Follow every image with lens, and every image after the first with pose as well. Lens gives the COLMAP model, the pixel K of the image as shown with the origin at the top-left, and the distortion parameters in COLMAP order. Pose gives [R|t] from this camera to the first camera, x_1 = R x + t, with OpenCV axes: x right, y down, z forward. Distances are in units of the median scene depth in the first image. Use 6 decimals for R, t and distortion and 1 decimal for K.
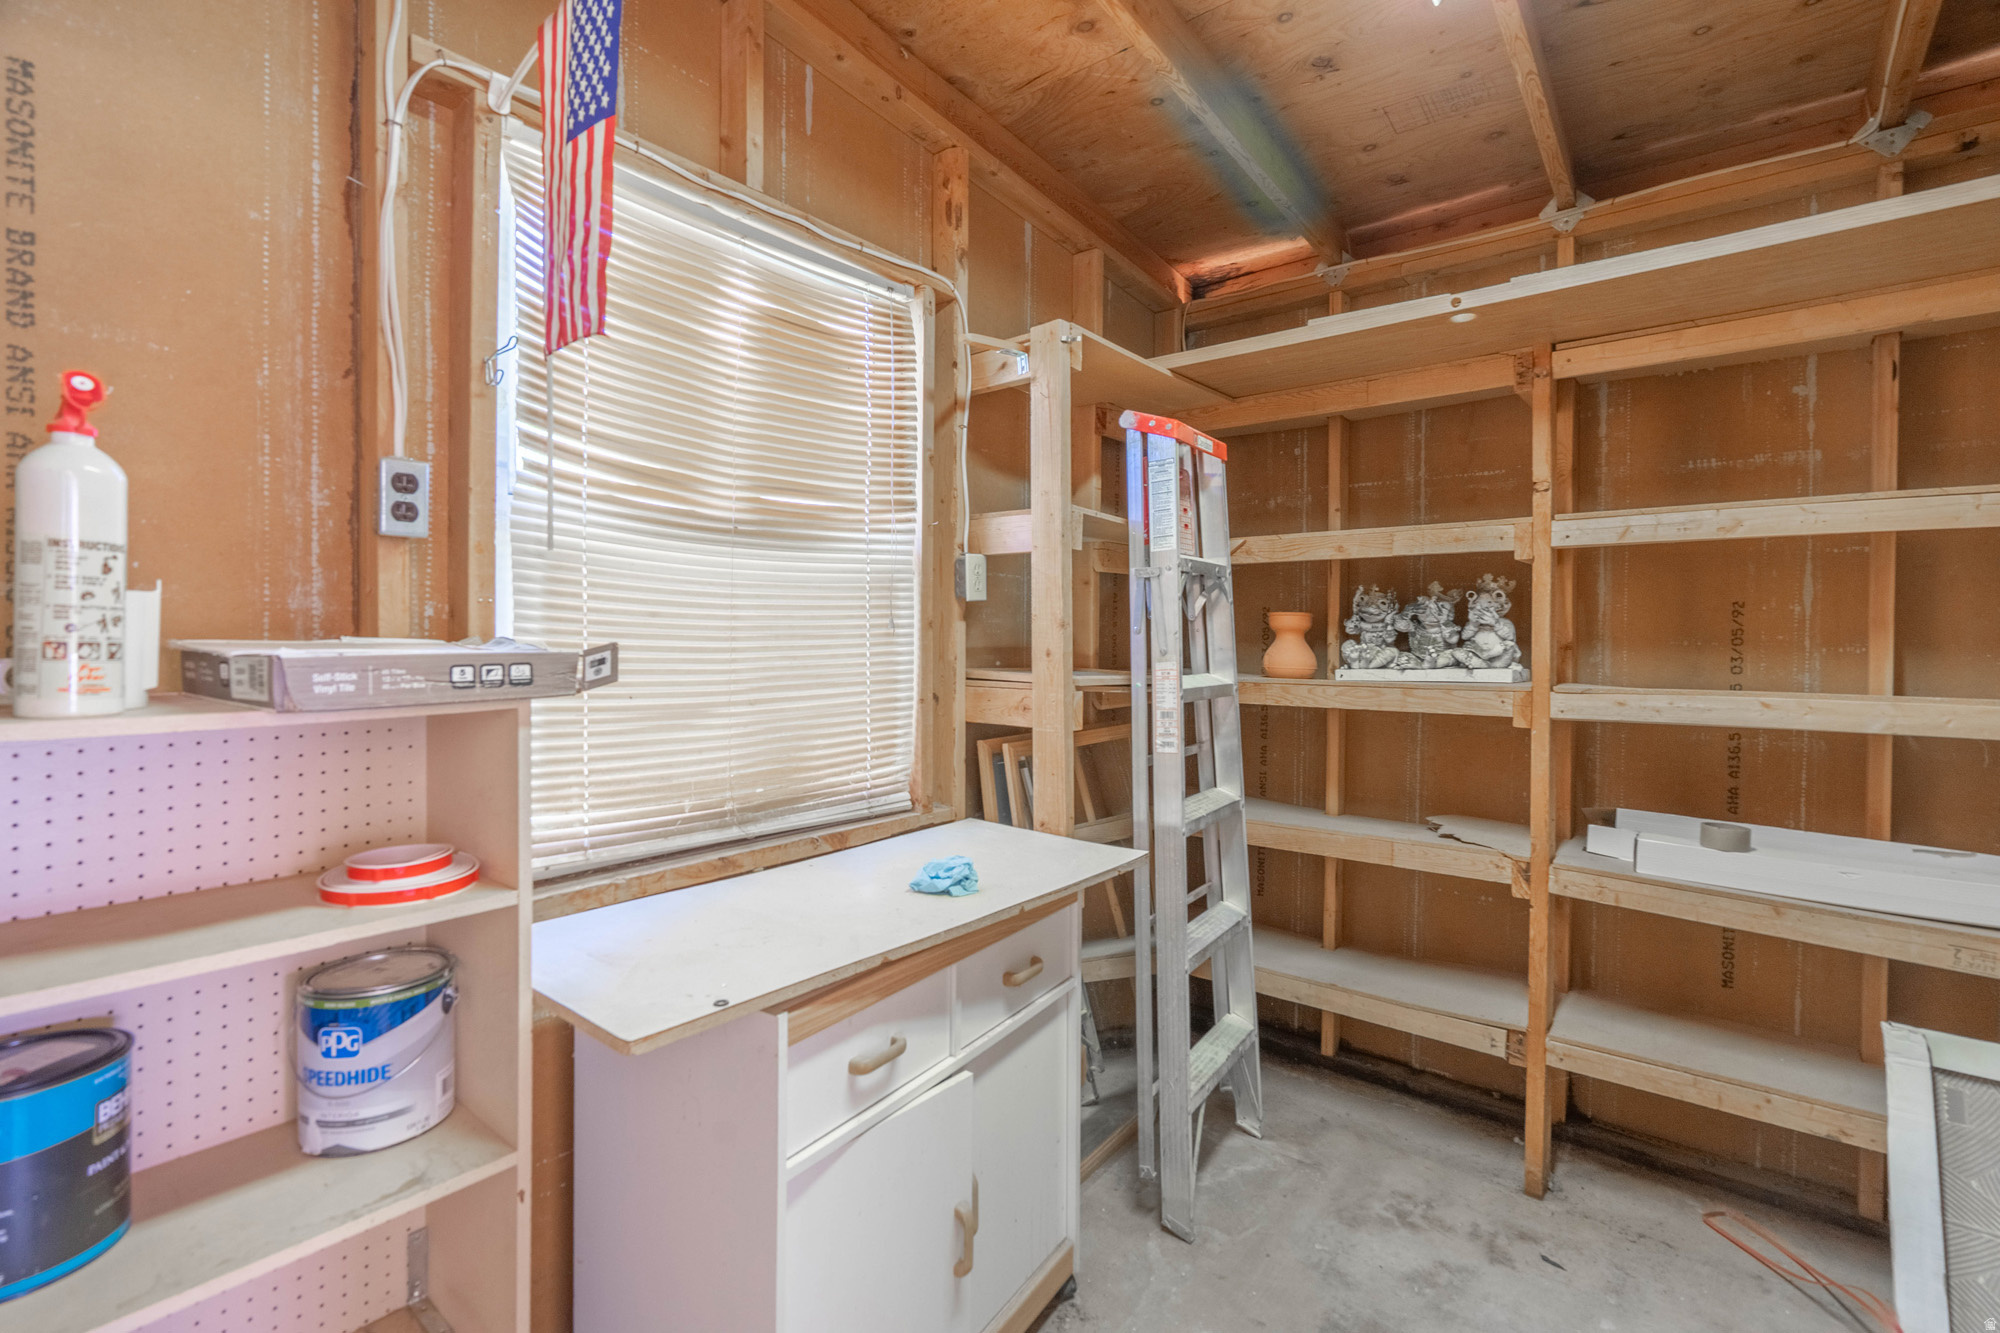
lens RADIAL K [[927.1, 0, 1000.3], [0, 927.1, 651.9], [0, 0, 1]] dist [-0.000650, 0.000054]
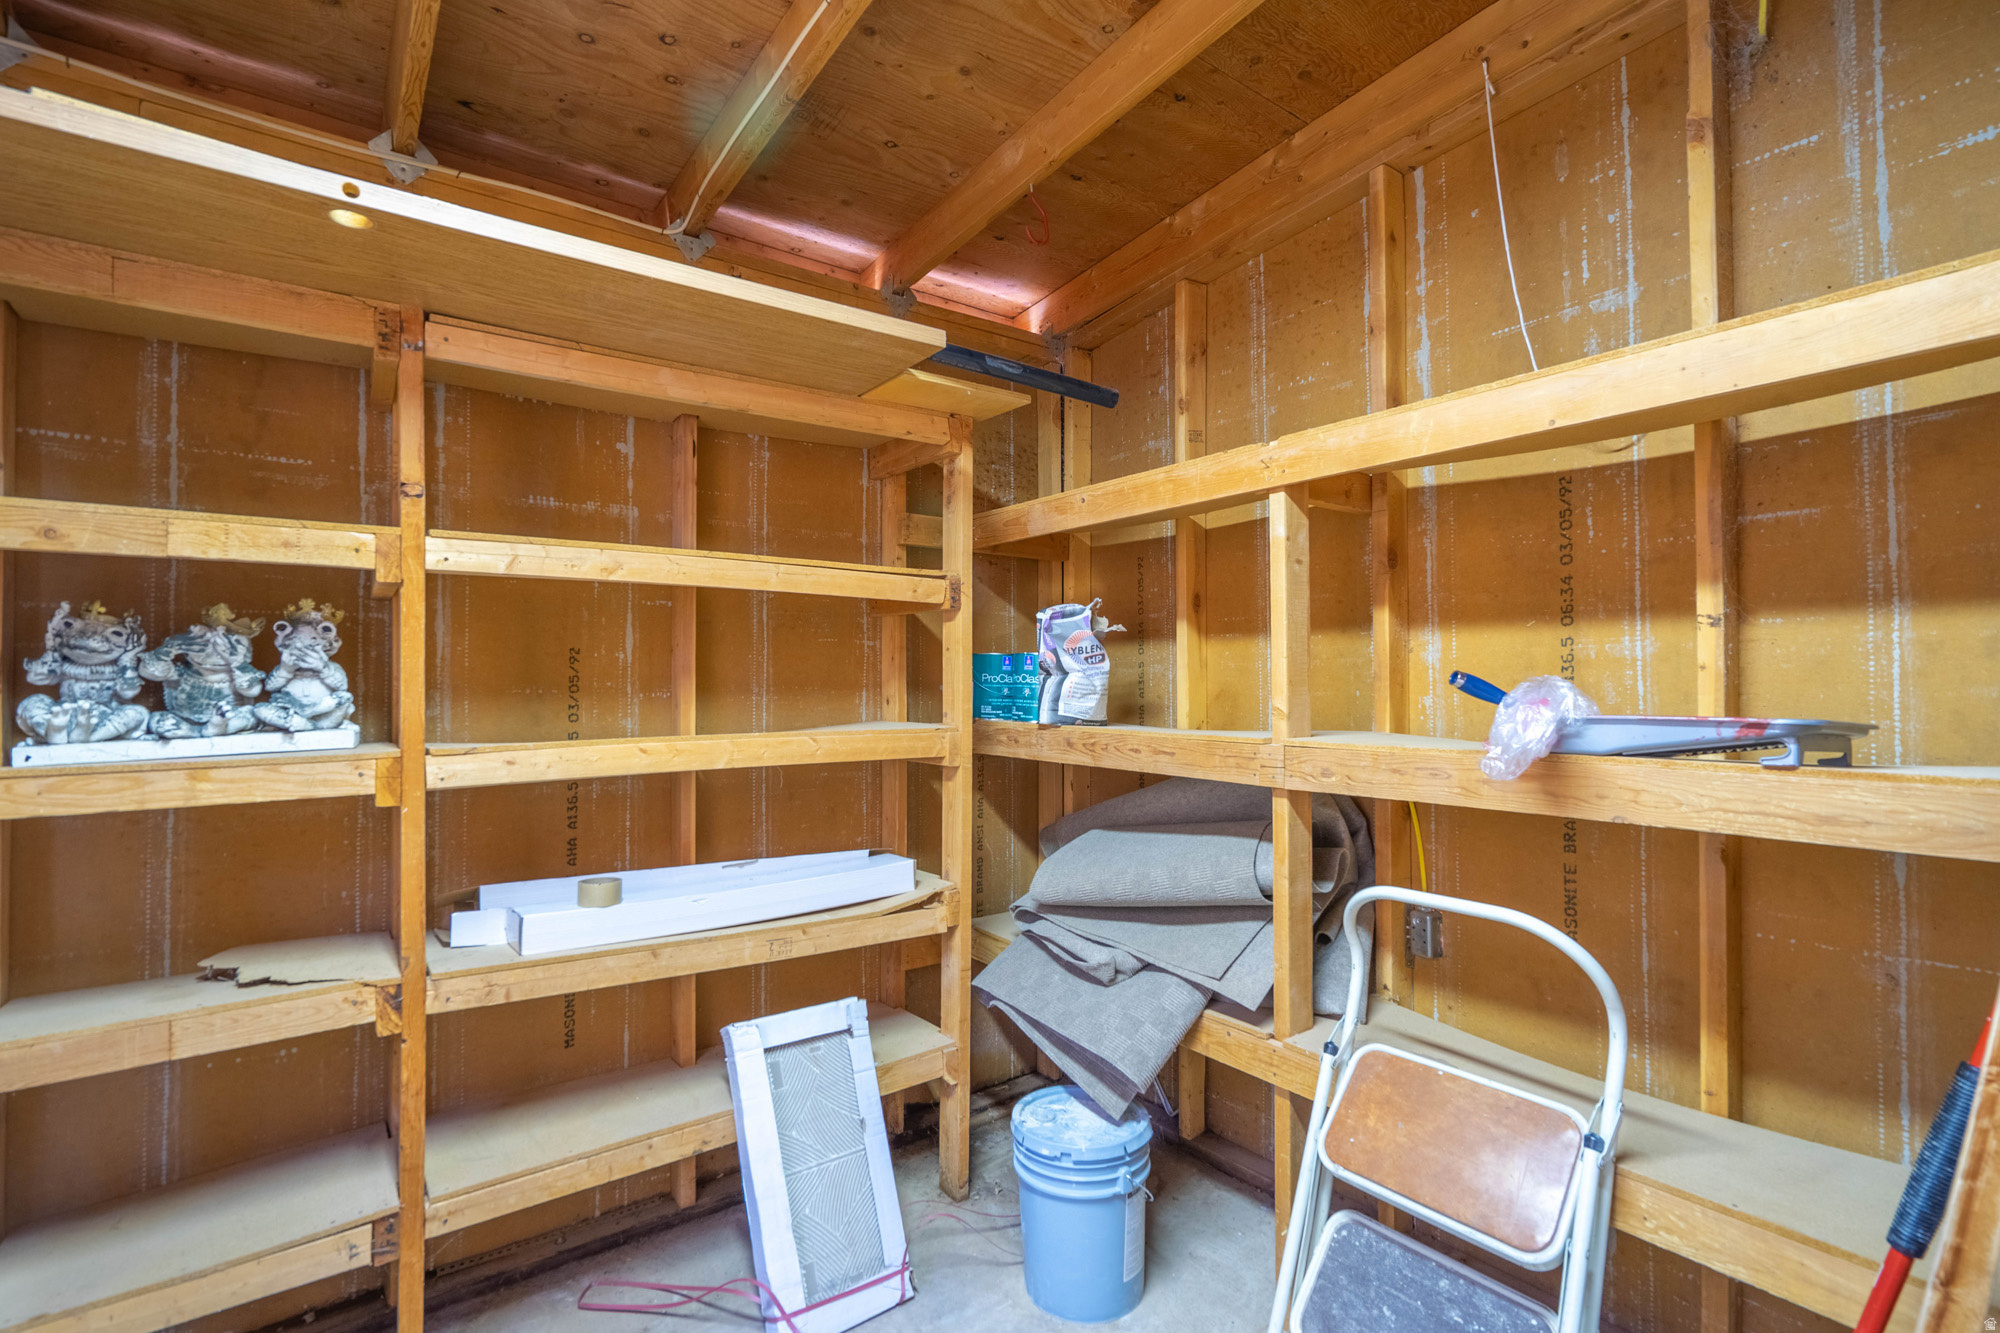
lens RADIAL K [[917.7, 0, 1003.3], [0, 917.7, 674.5], [0, 0, 1]] dist [-0.005077, 0.000479]
pose [[0.240450, 0.003637, 0.970655, -0.034728], [0.028529, 0.999534, -0.010813, -0.002650], [-0.970242, 0.030292, 0.240234, 0.325309]]
